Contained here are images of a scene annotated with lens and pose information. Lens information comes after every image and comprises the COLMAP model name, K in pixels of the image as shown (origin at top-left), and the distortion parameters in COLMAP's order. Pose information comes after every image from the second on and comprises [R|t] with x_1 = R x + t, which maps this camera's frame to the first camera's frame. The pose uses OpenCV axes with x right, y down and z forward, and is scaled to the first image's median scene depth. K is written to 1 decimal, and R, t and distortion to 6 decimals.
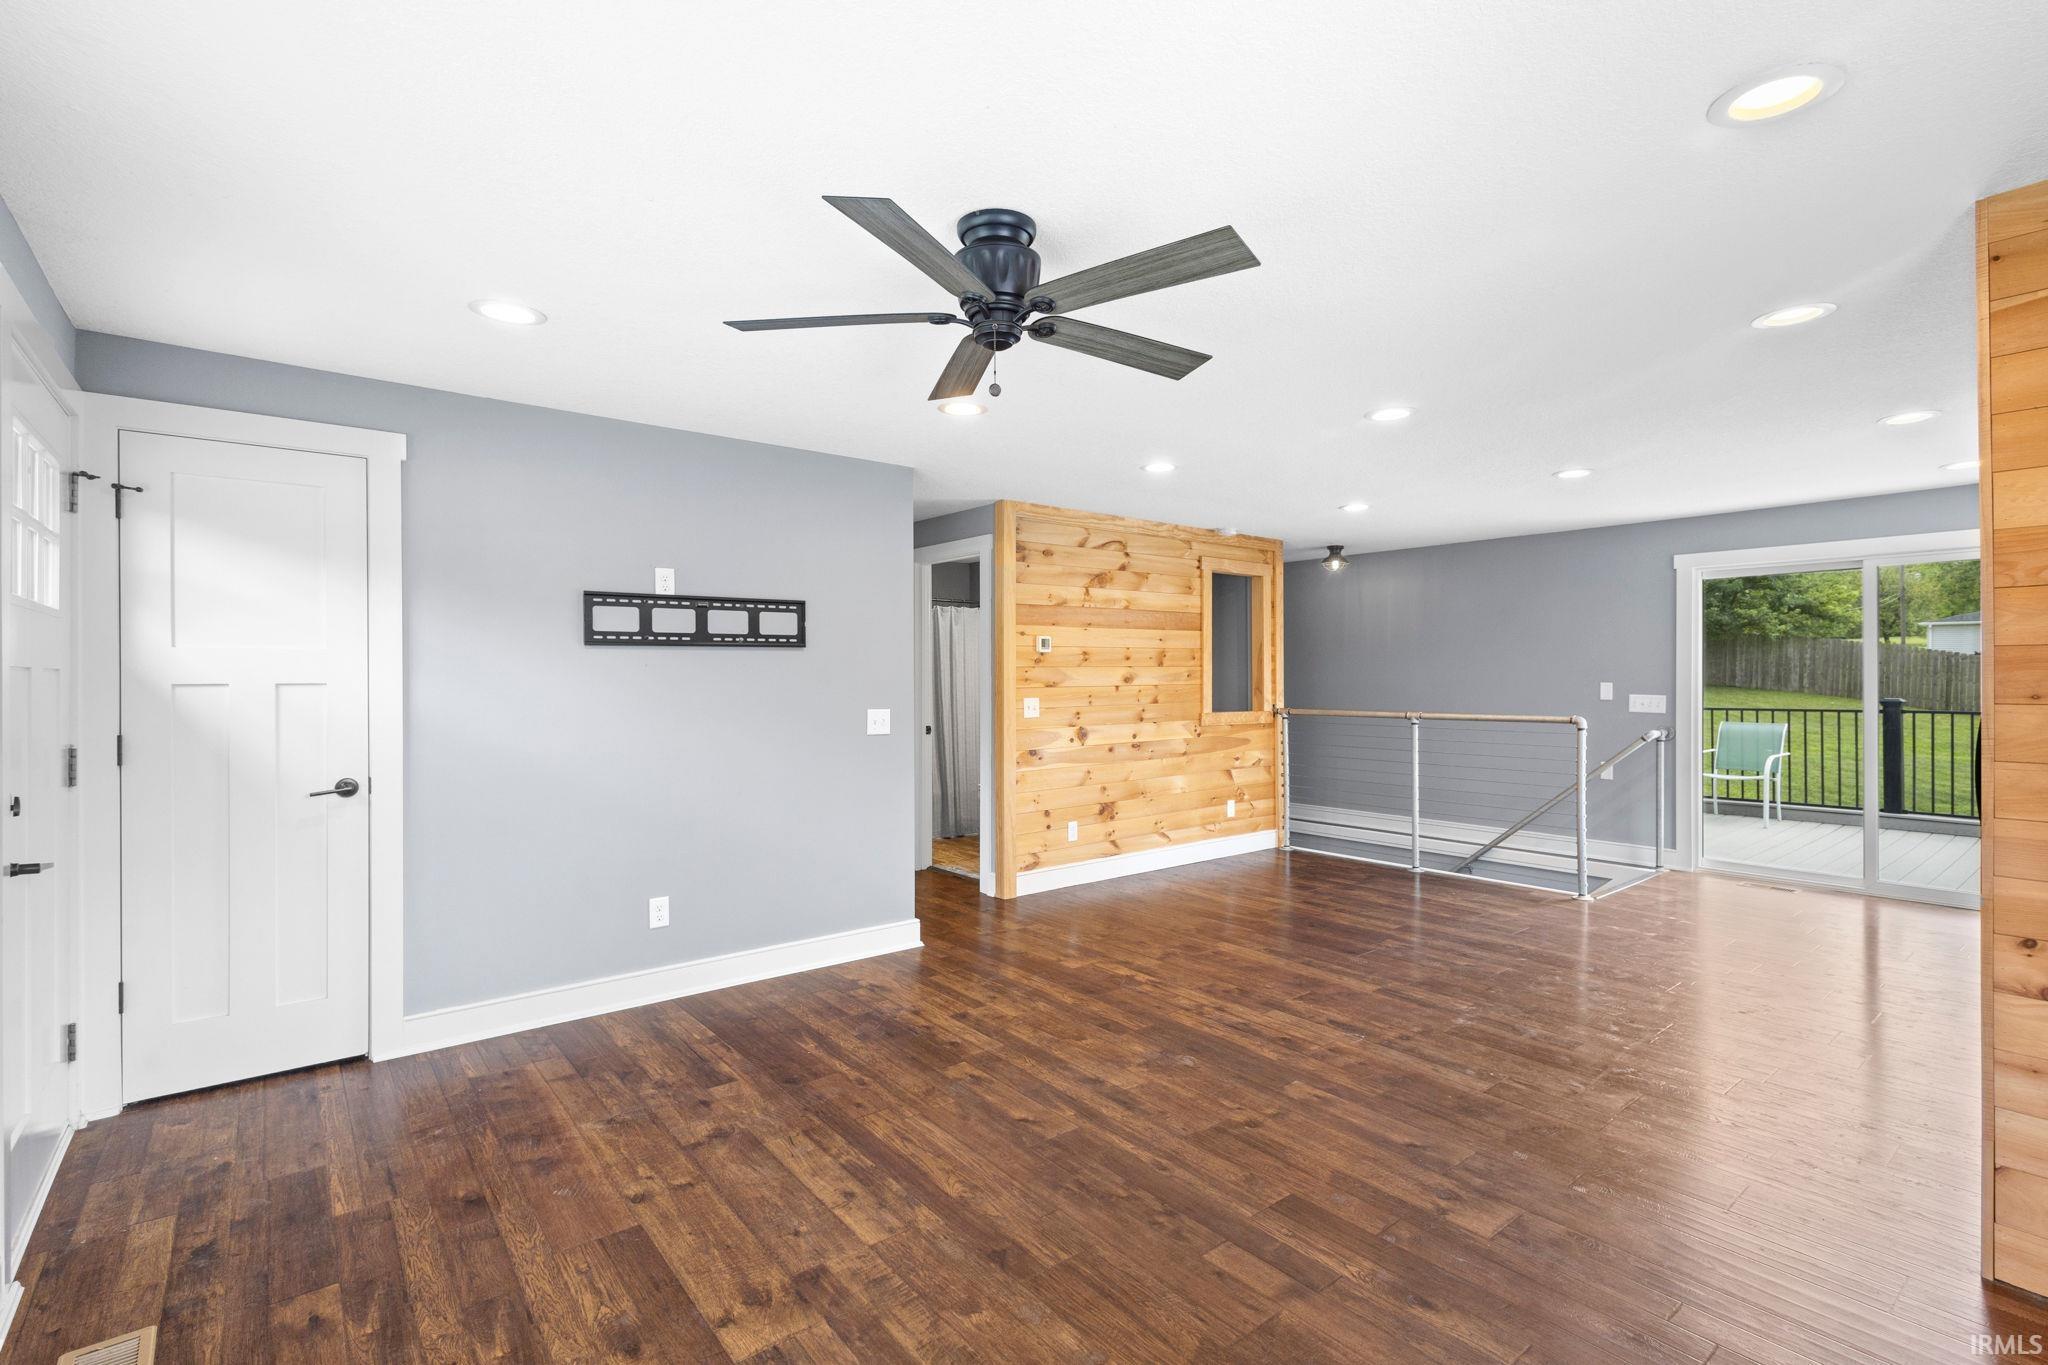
lens RADIAL K [[938.1, 0, 1027.1], [0, 938.1, 674.2], [0, 0, 1]] dist [0.005283, -0.000669]
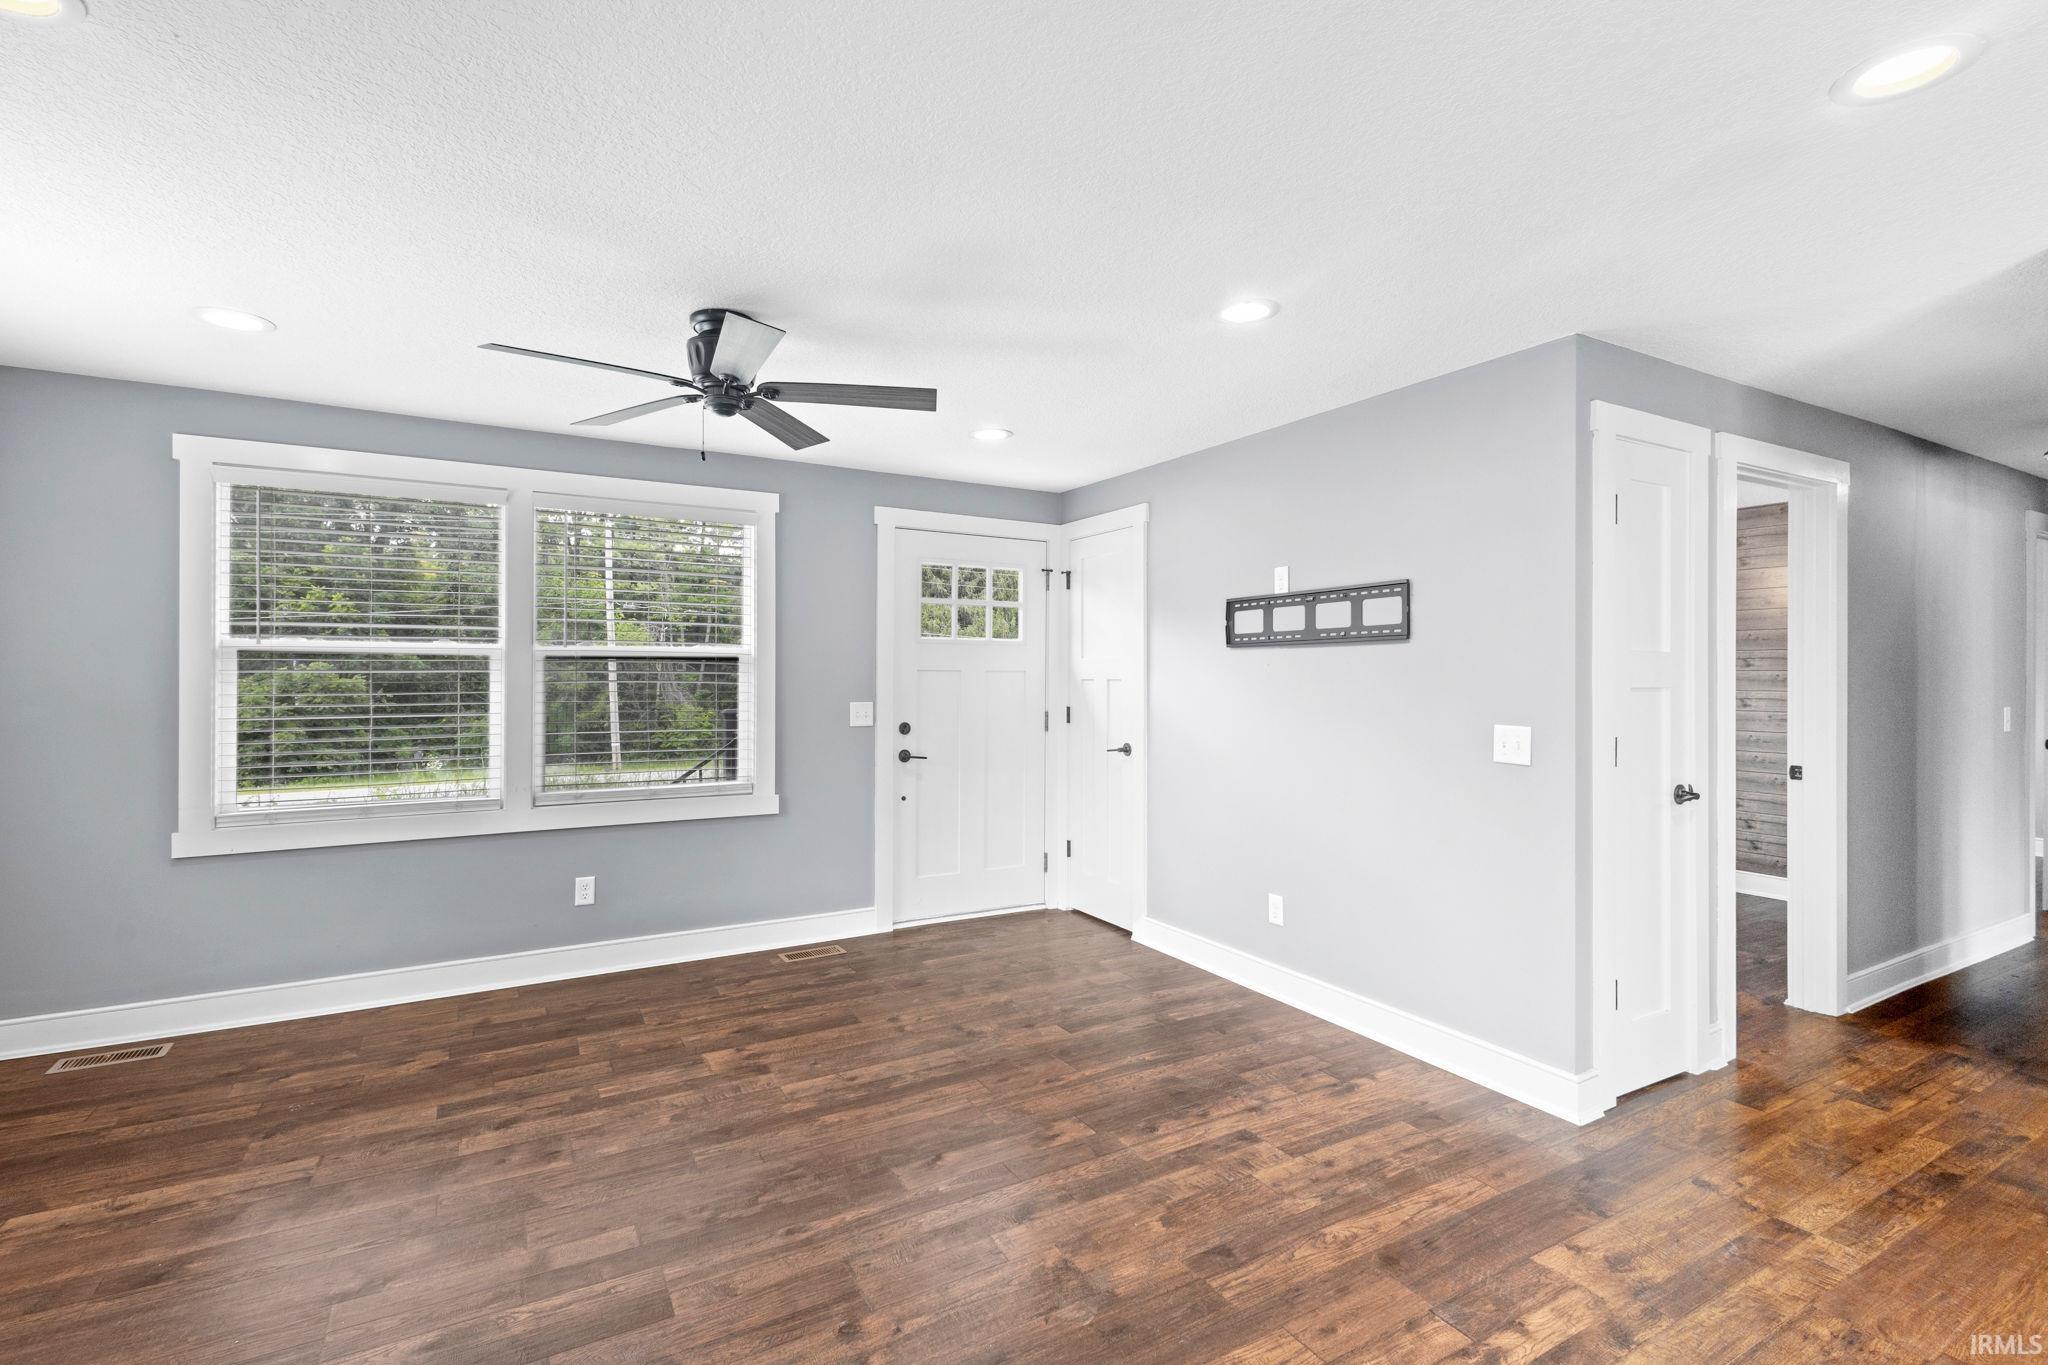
lens RADIAL K [[938.1, 0, 1023.3], [0, 938.1, 664.5], [0, 0, 1]] dist [0.005283, -0.000669]
pose [[-0.154466, -0.010606, -0.987941, 0.703928], [-0.001410, 0.999944, -0.010514, 0.001776], [0.987997, -0.000231, -0.154472, 0.962964]]
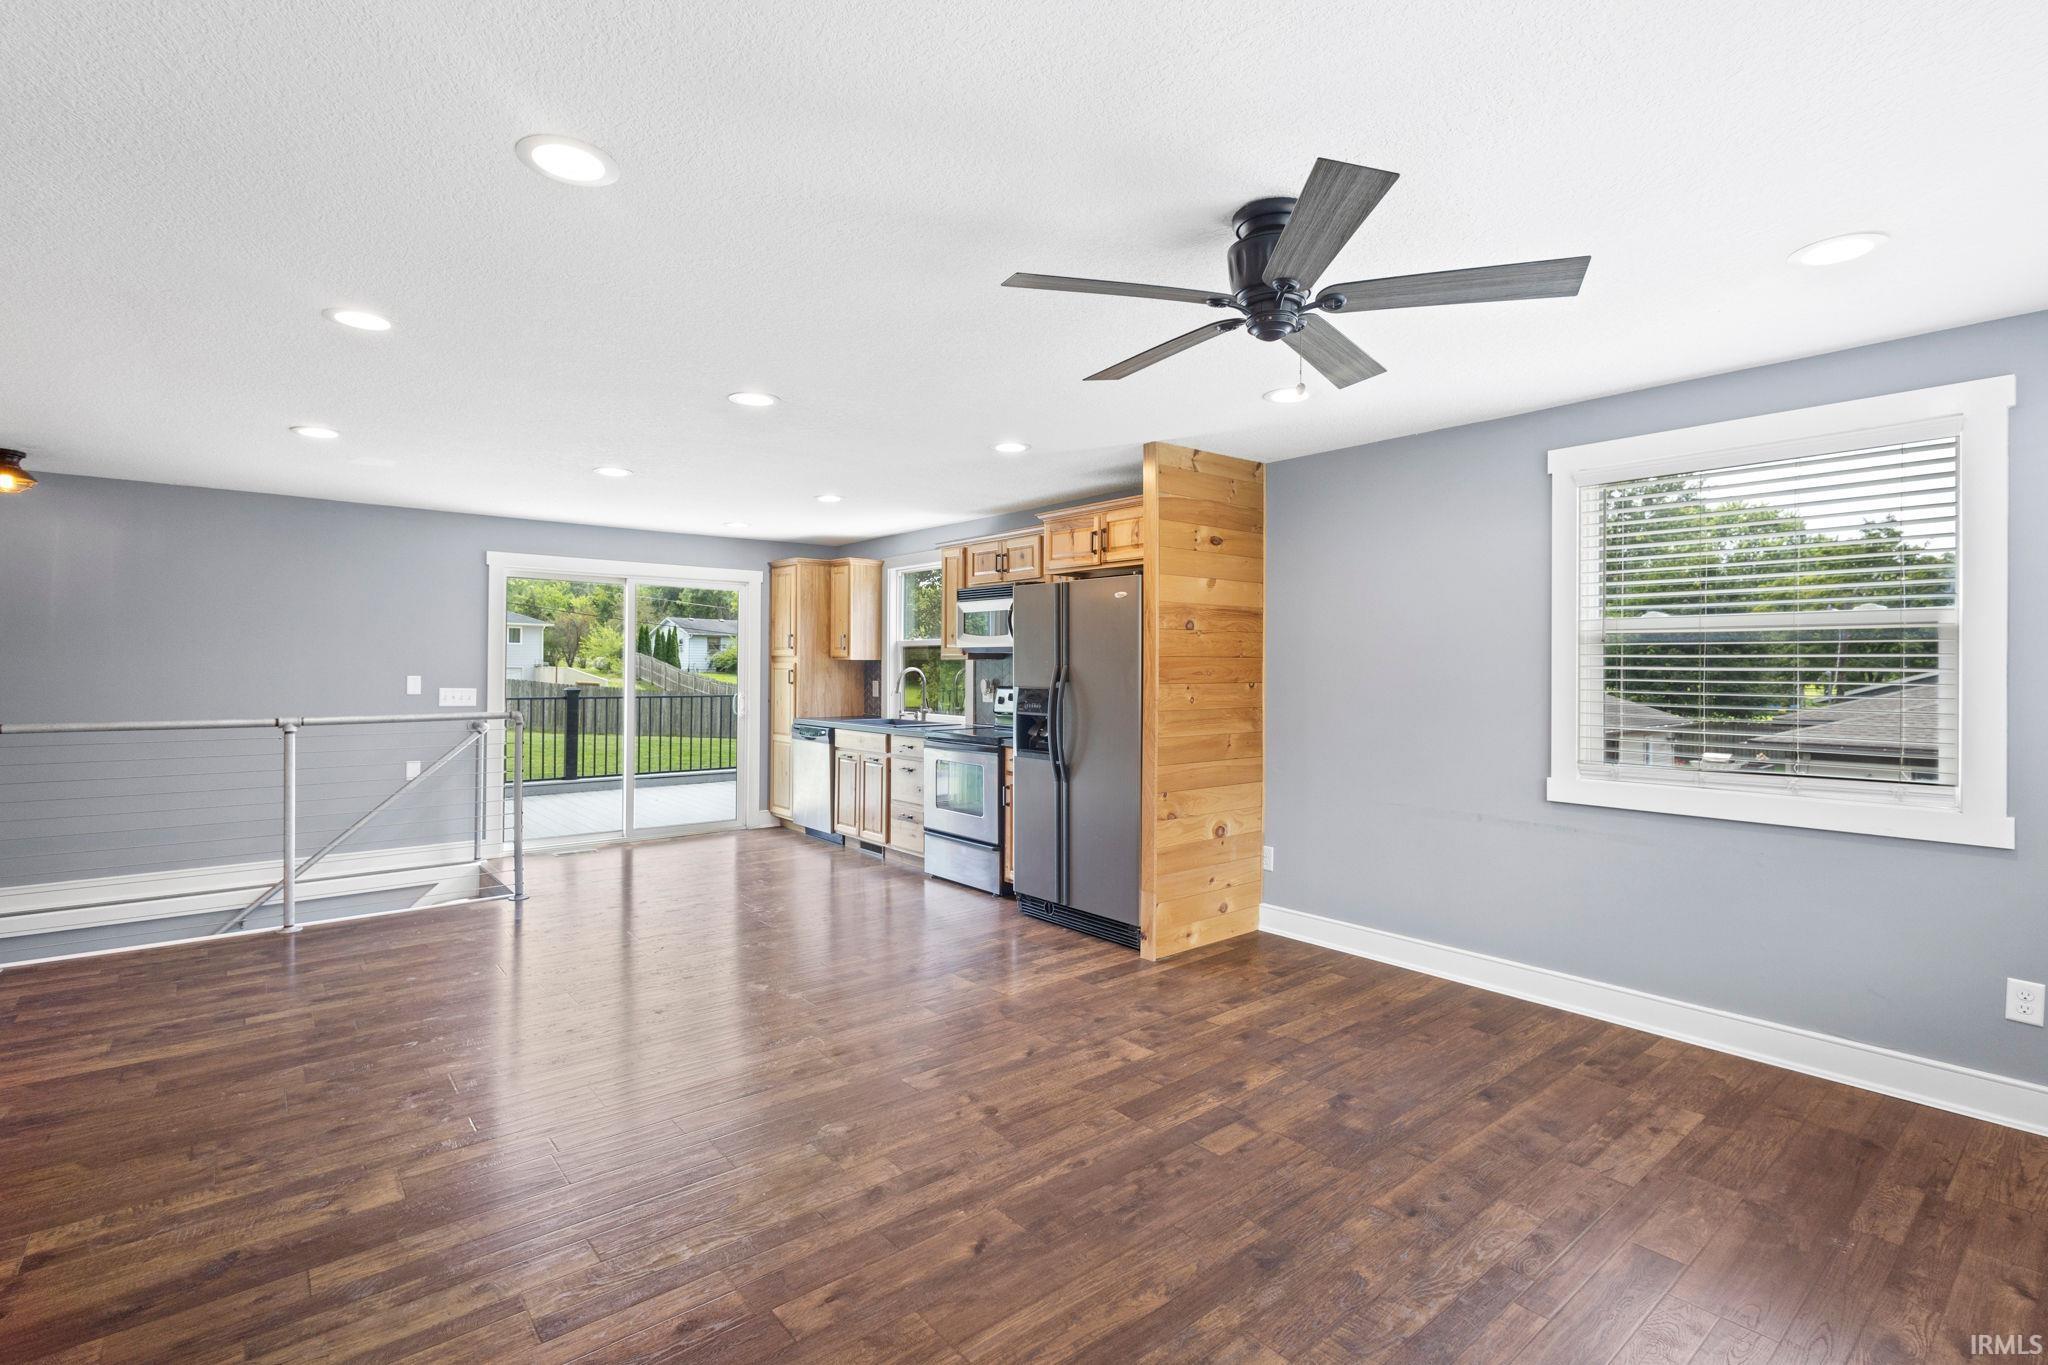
lens RADIAL K [[938.1, 0, 1026.2], [0, 938.1, 675.5], [0, 0, 1]] dist [0.005283, -0.000669]
pose [[-0.017906, -0.004526, 0.999829, -0.605112], [-0.004428, 0.999980, 0.004447, 0.002820], [-0.999830, -0.004347, -0.017925, 0.768093]]
